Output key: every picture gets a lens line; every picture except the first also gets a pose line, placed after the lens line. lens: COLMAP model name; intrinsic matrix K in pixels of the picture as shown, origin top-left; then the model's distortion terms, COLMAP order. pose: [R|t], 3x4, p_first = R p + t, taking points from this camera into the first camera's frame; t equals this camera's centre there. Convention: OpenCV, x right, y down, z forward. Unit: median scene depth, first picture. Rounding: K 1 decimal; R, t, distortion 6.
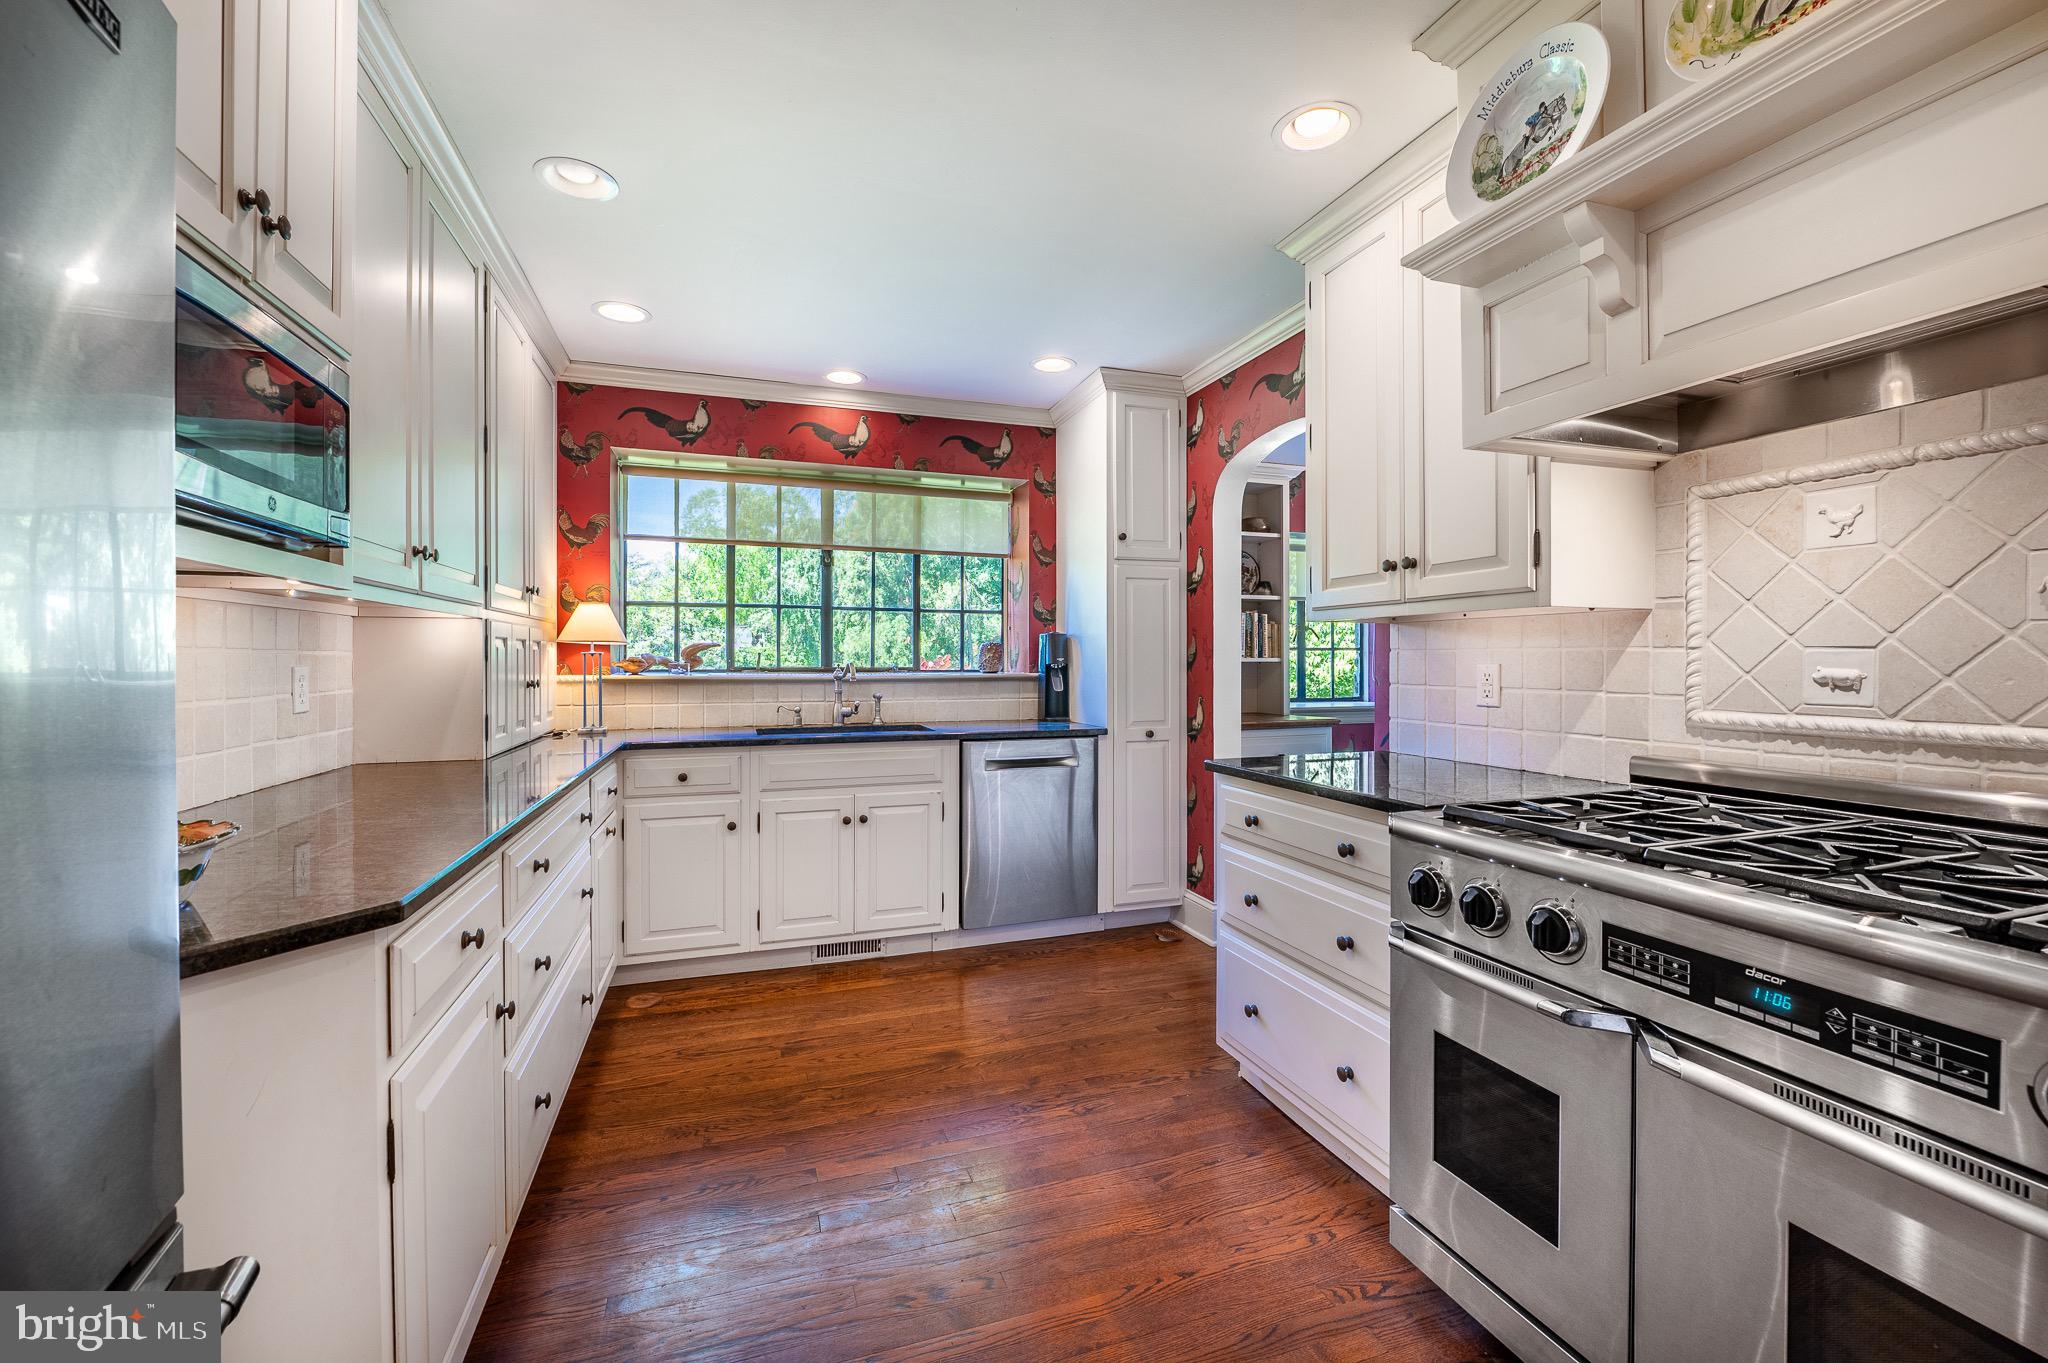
lens RADIAL K [[818.8, 0, 1024.0], [0, 818.8, 681.5], [0, 0, 1]] dist [0.000625, 0.000037]
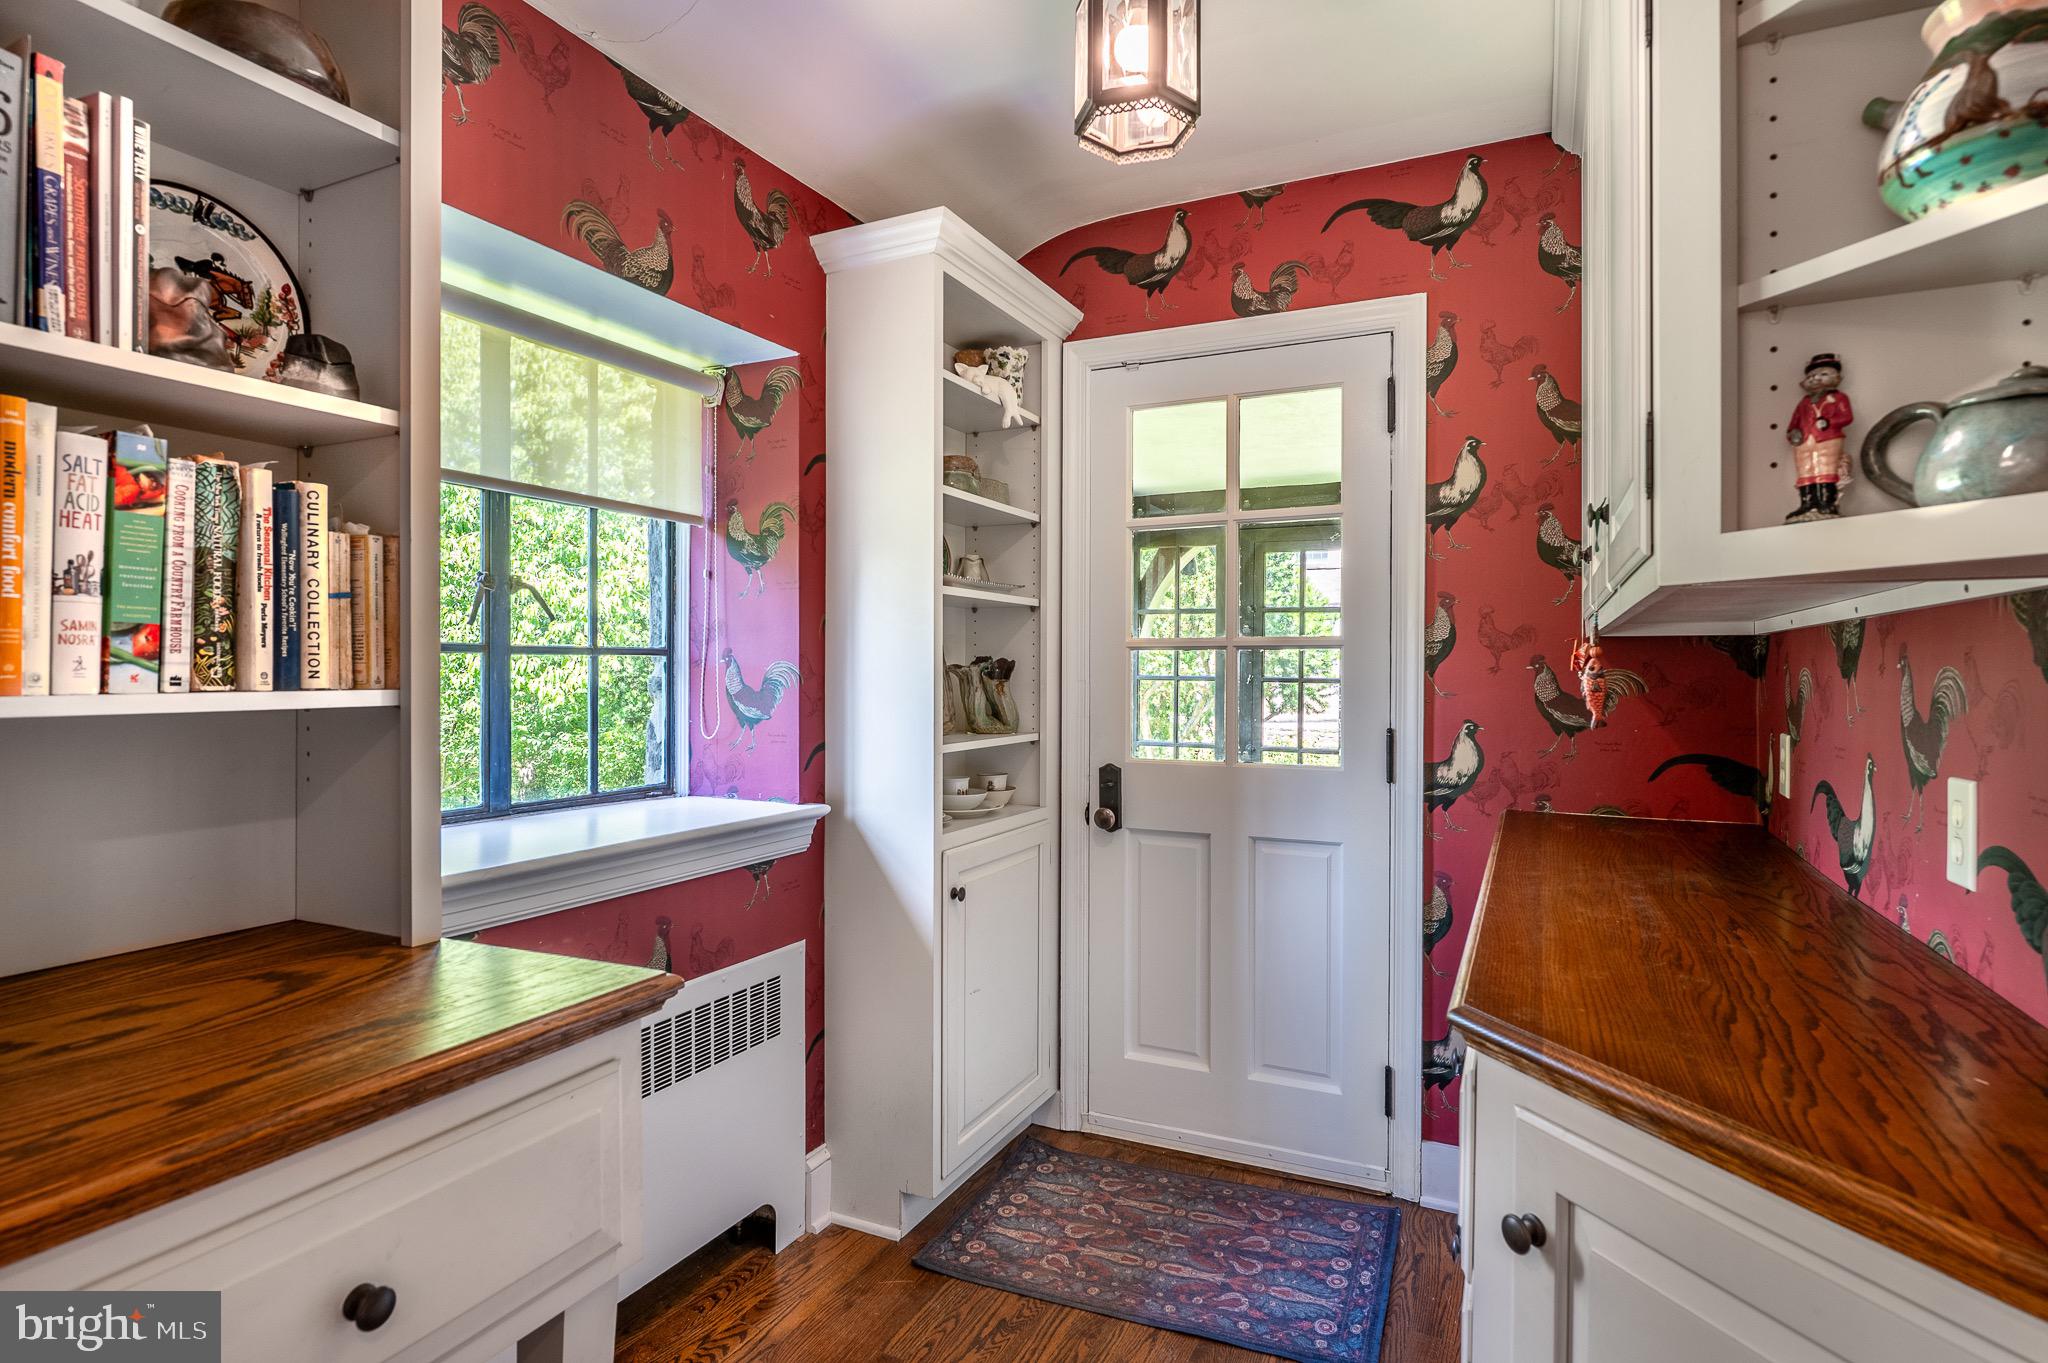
lens RADIAL K [[1073.4, 0, 1024.0], [0, 1073.4, 681.5], [0, 0, 1]] dist [-0.004929, -0.000832]
pose [[0.711862, 0.007763, 0.702277, 0.230244], [-0.008641, 0.999960, -0.002296, -0.031780], [-0.702267, -0.004434, 0.711900, 0.672708]]
